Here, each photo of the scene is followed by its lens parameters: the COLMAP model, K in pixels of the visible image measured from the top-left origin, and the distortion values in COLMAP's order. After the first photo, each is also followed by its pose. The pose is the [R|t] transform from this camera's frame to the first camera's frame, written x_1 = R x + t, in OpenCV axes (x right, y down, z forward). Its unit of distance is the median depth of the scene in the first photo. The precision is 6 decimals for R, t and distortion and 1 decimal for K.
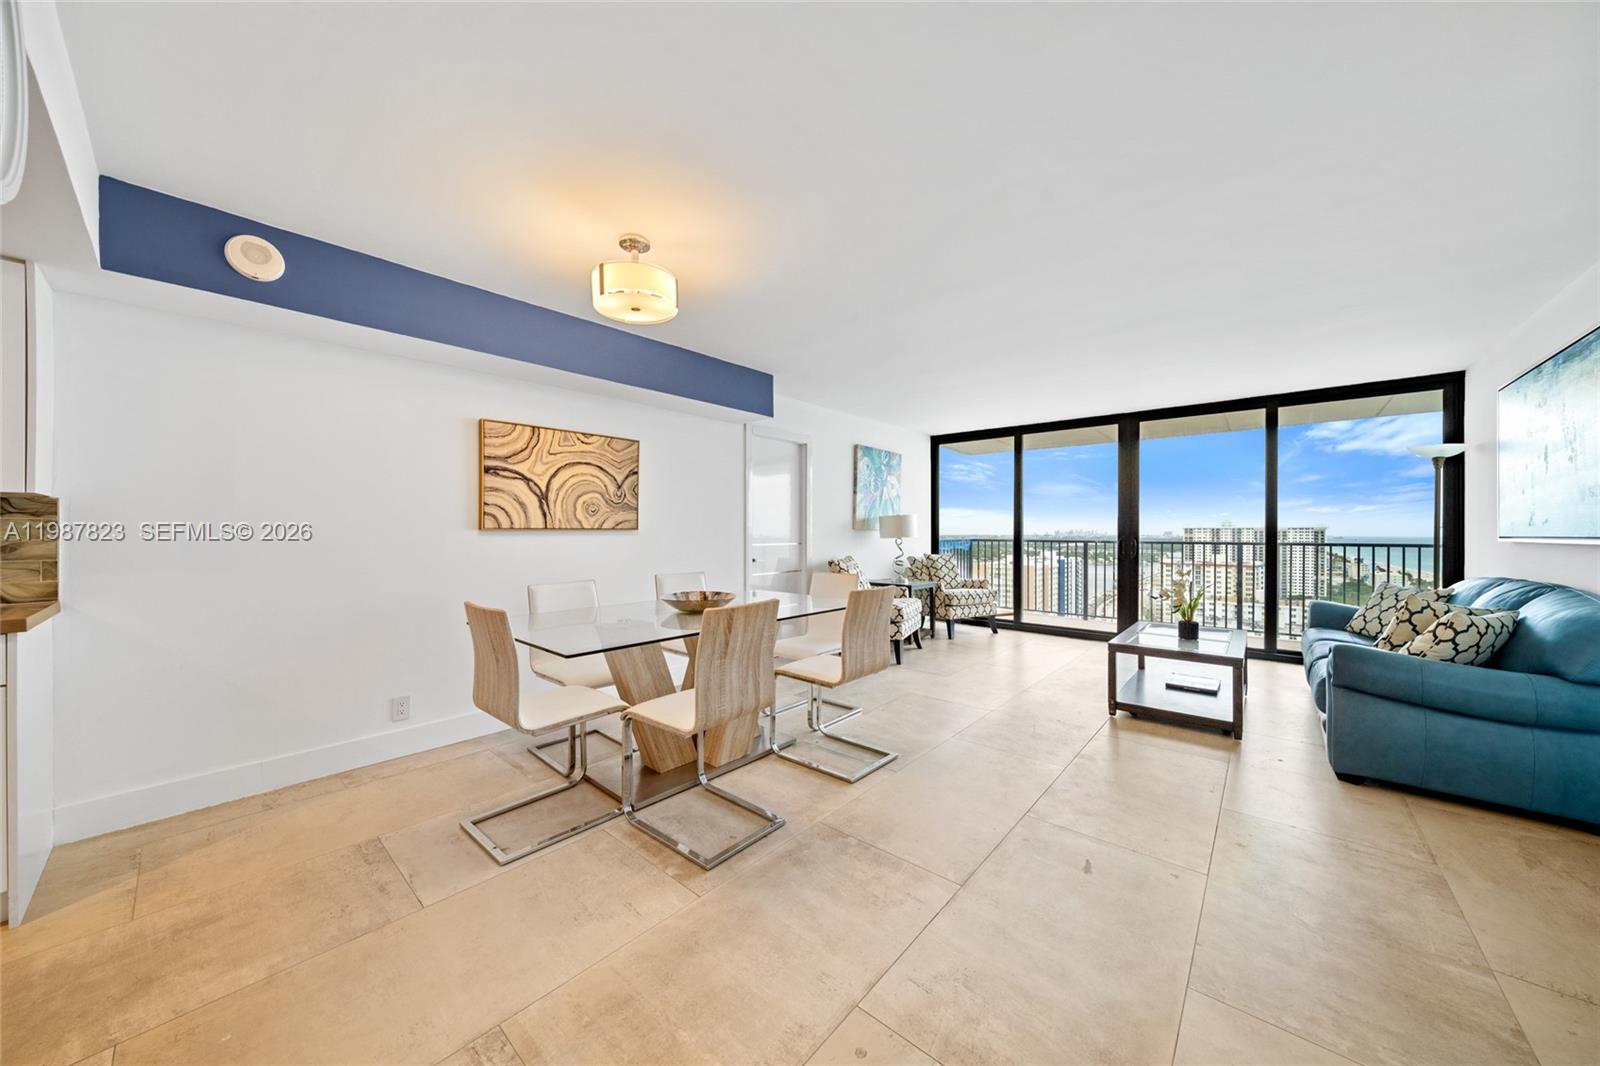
lens RADIAL K [[547.5, 0, 792.7], [0, 547.5, 535.6], [0, 0, 1]] dist [-0.002627, -0.000187]
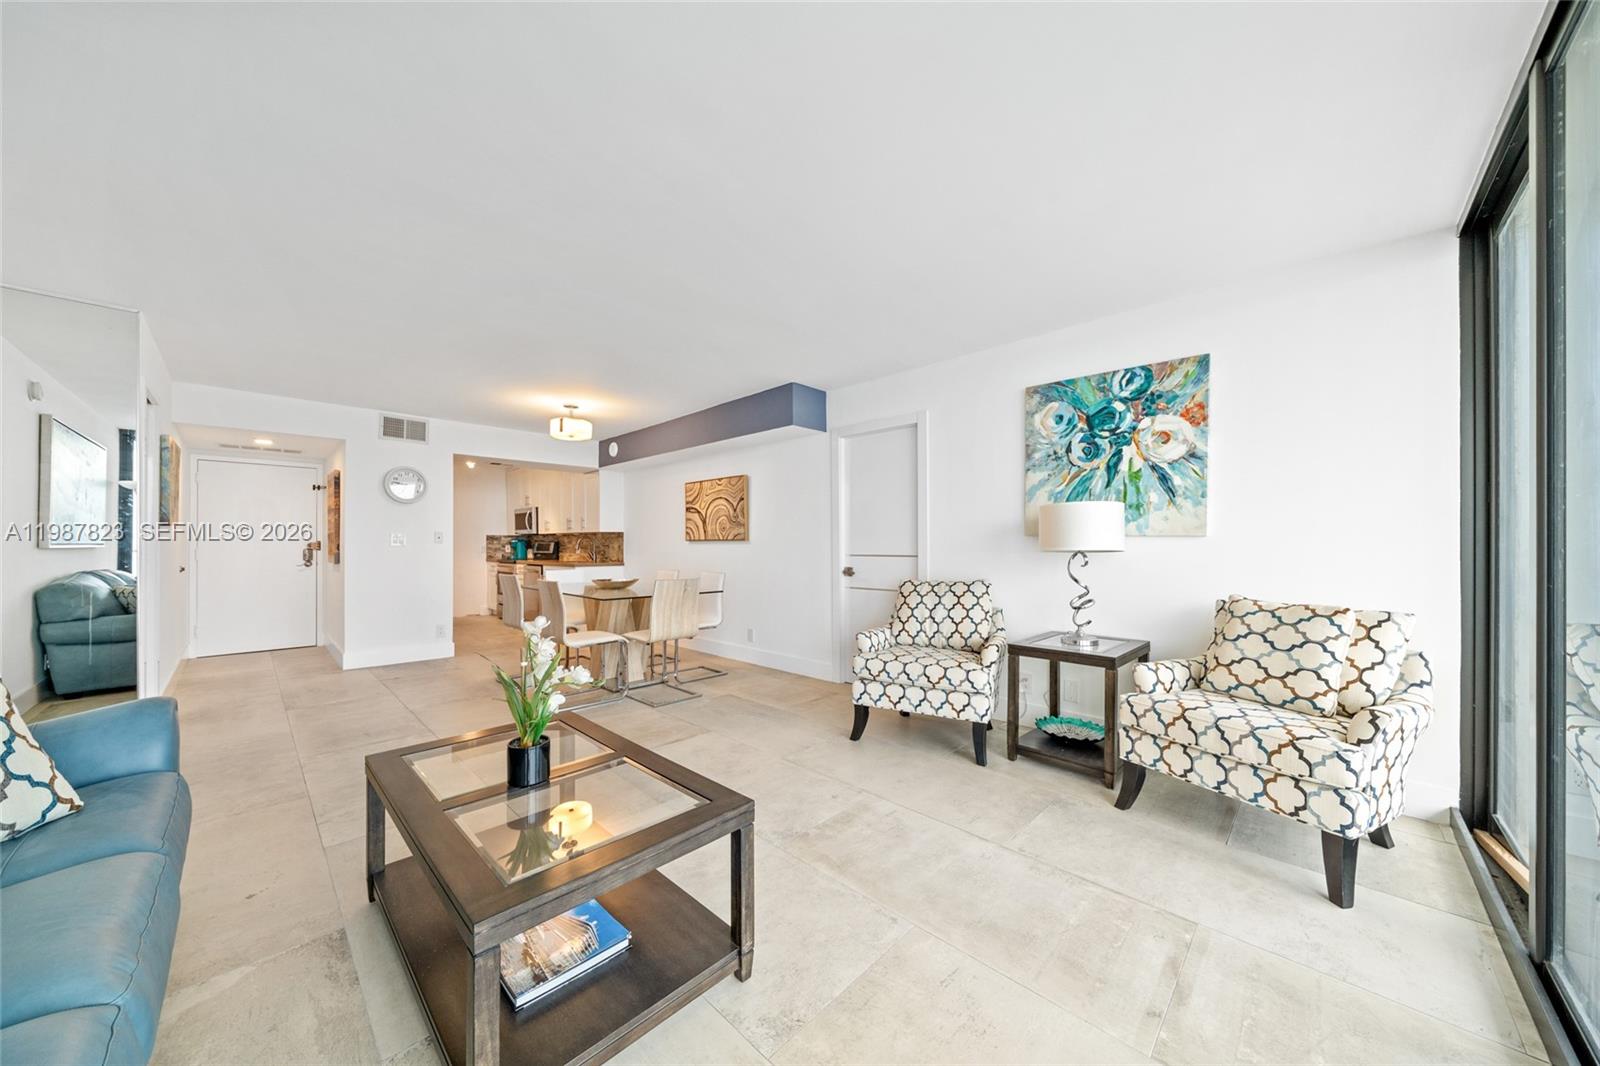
lens RADIAL K [[547.5, 0, 790.2], [0, 547.5, 539.5], [0, 0, 1]] dist [-0.002627, -0.000187]
pose [[-0.061505, -0.008951, -0.998067, 0.915021], [-0.007316, 0.999937, -0.008517, -0.000798], [0.998080, 0.006778, -0.061567, 1.020697]]
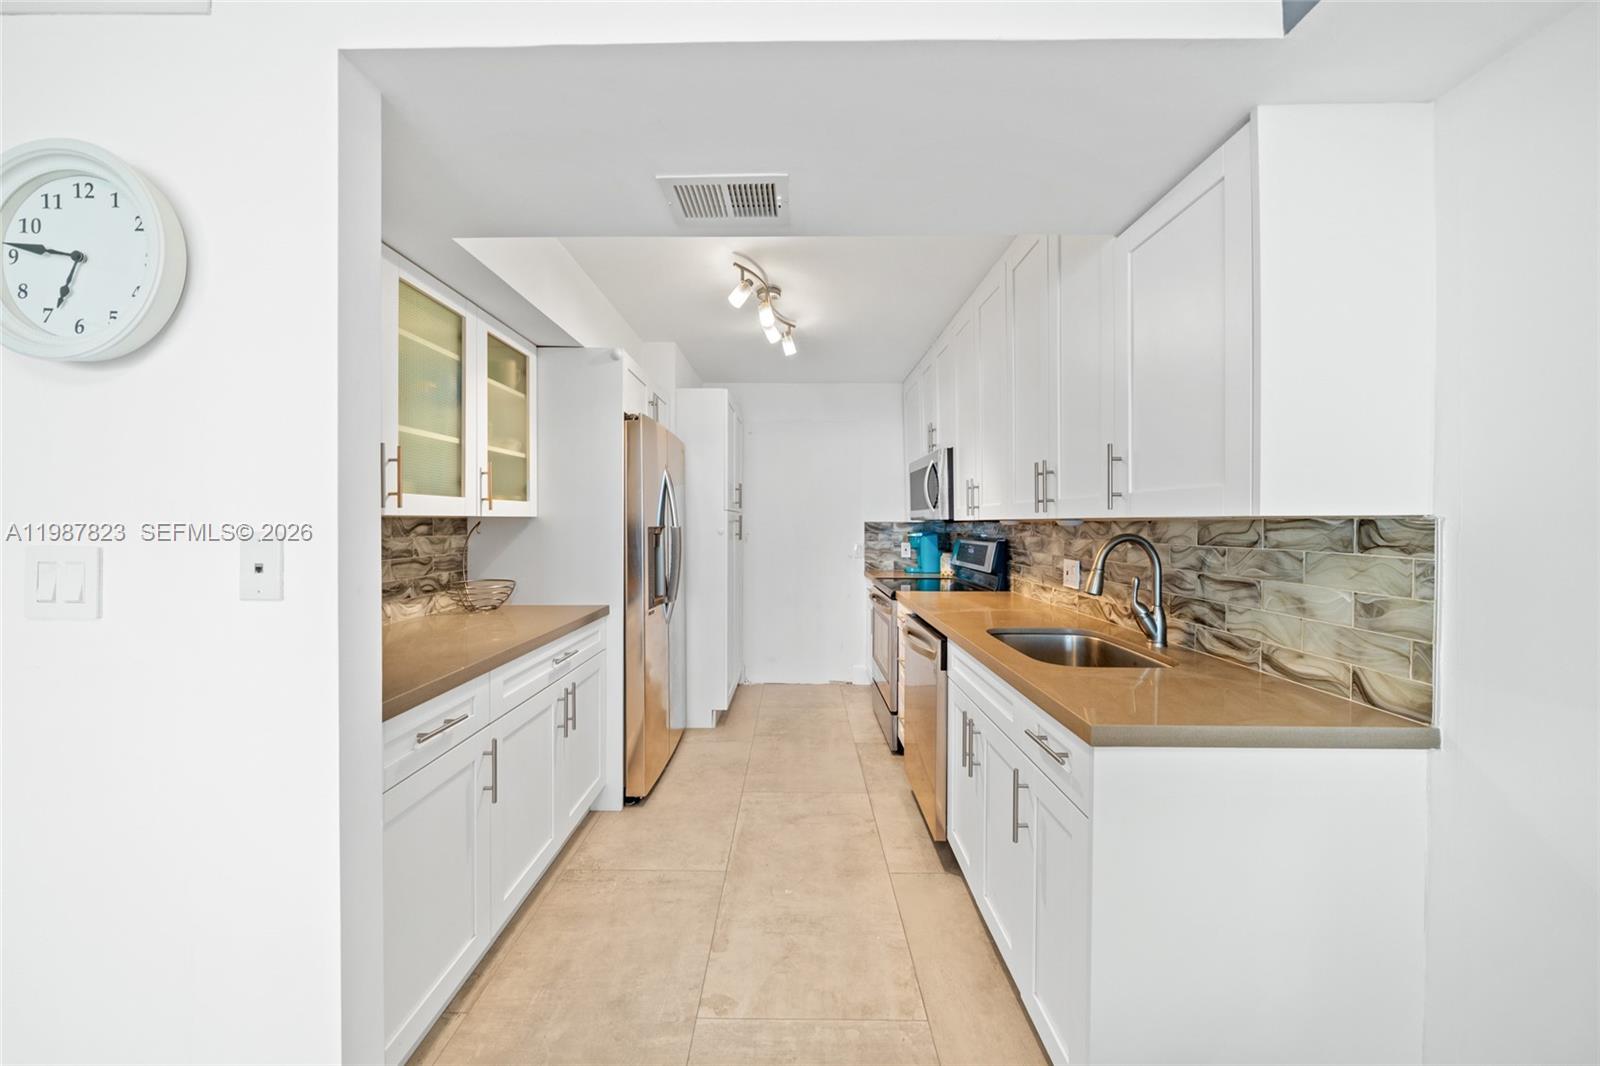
lens RADIAL K [[547.5, 0, 786.7], [0, 547.5, 531.2], [0, 0, 1]] dist [-0.002627, -0.000187]
pose [[-0.761471, 0.009974, -0.648122, -0.260962], [-0.005521, 0.999746, 0.021872, -0.029130], [0.648176, 0.020233, -0.761222, 0.447817]]
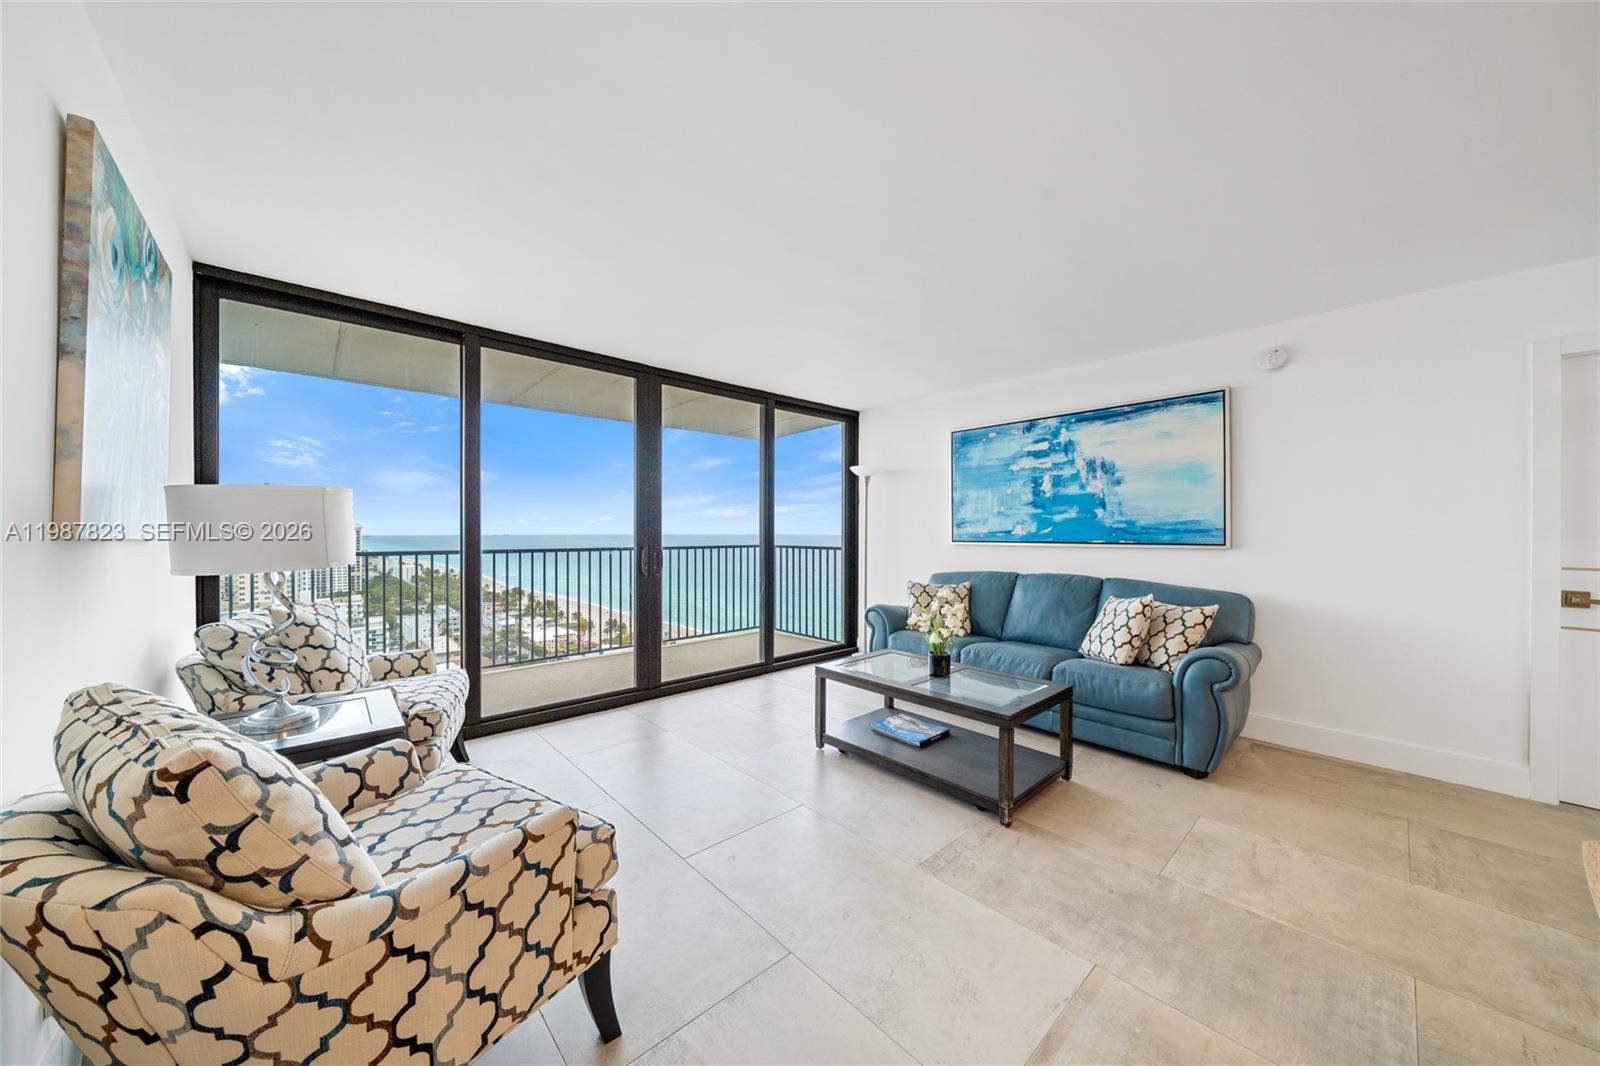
lens RADIAL K [[547.5, 0, 794.5], [0, 547.5, 534.2], [0, 0, 1]] dist [-0.002627, -0.000187]
pose [[0.118022, -0.005415, 0.992996, -0.068061], [0.005690, 0.999972, 0.004776, -0.017268], [-0.992995, 0.005087, 0.118050, 0.928418]]
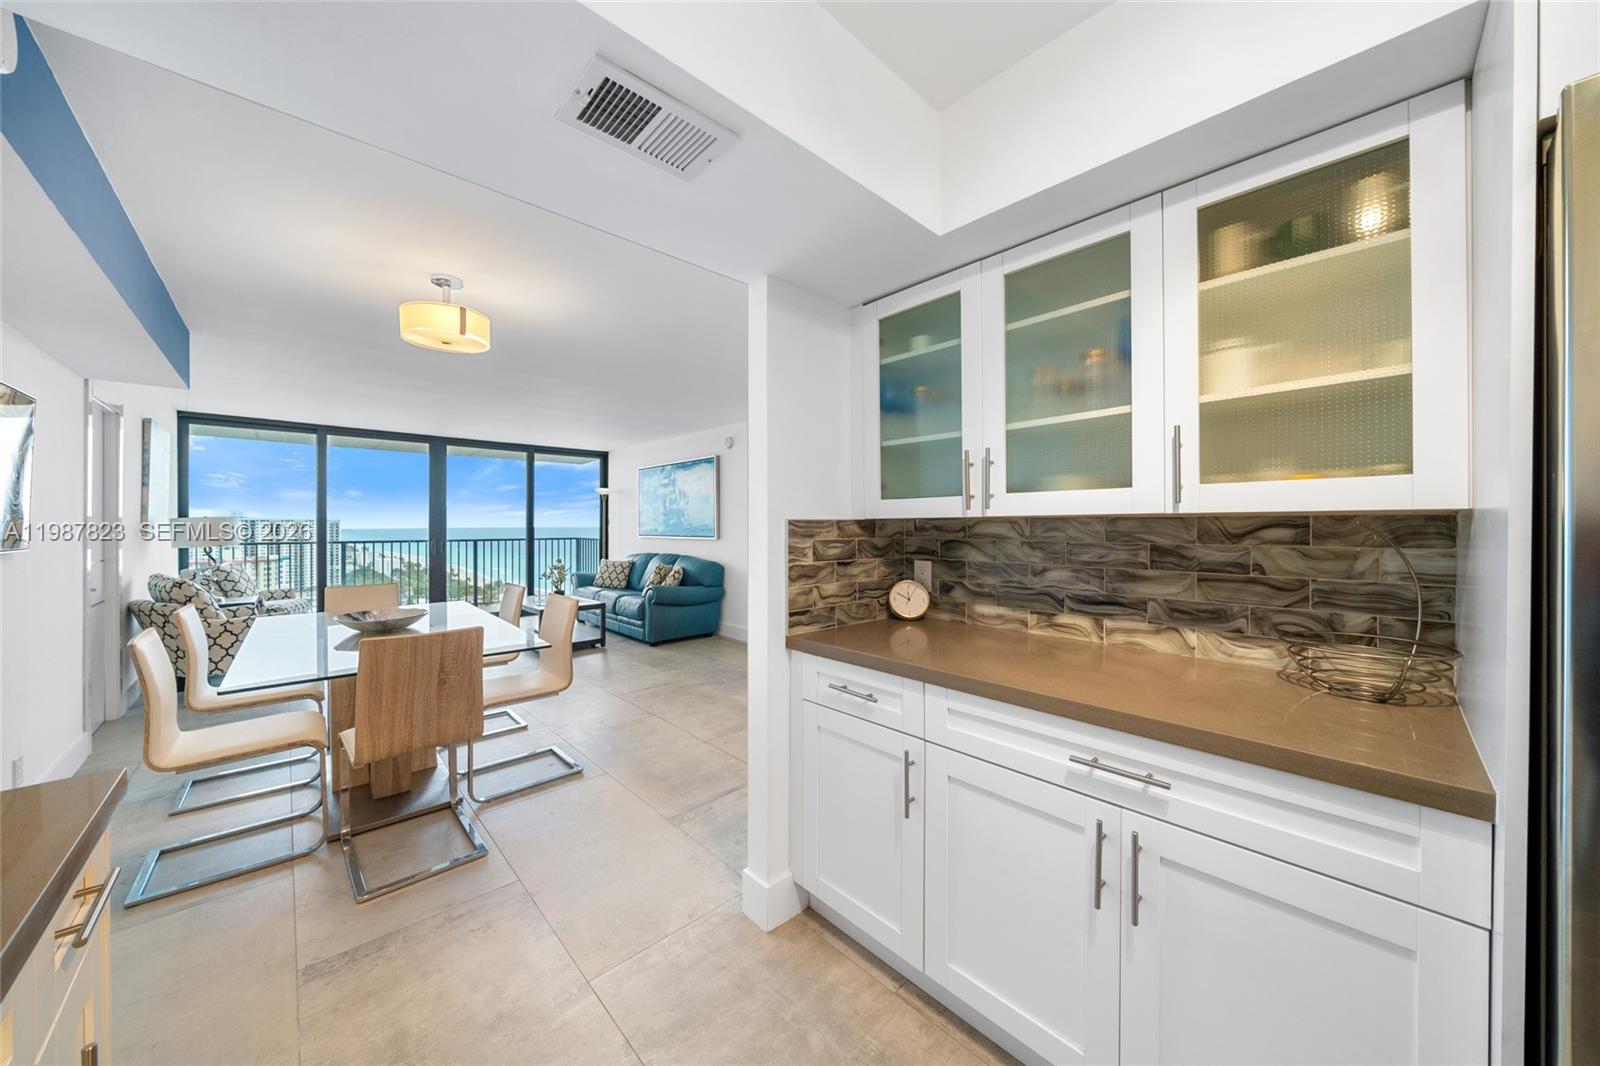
lens RADIAL K [[547.5, 0, 792.2], [0, 547.5, 526.3], [0, 0, 1]] dist [-0.002627, -0.000187]
pose [[0.098887, -0.002593, 0.995095, -0.664117], [0.006196, 0.999979, 0.001990, -0.025211], [-0.995079, 0.005969, 0.098901, 0.113558]]
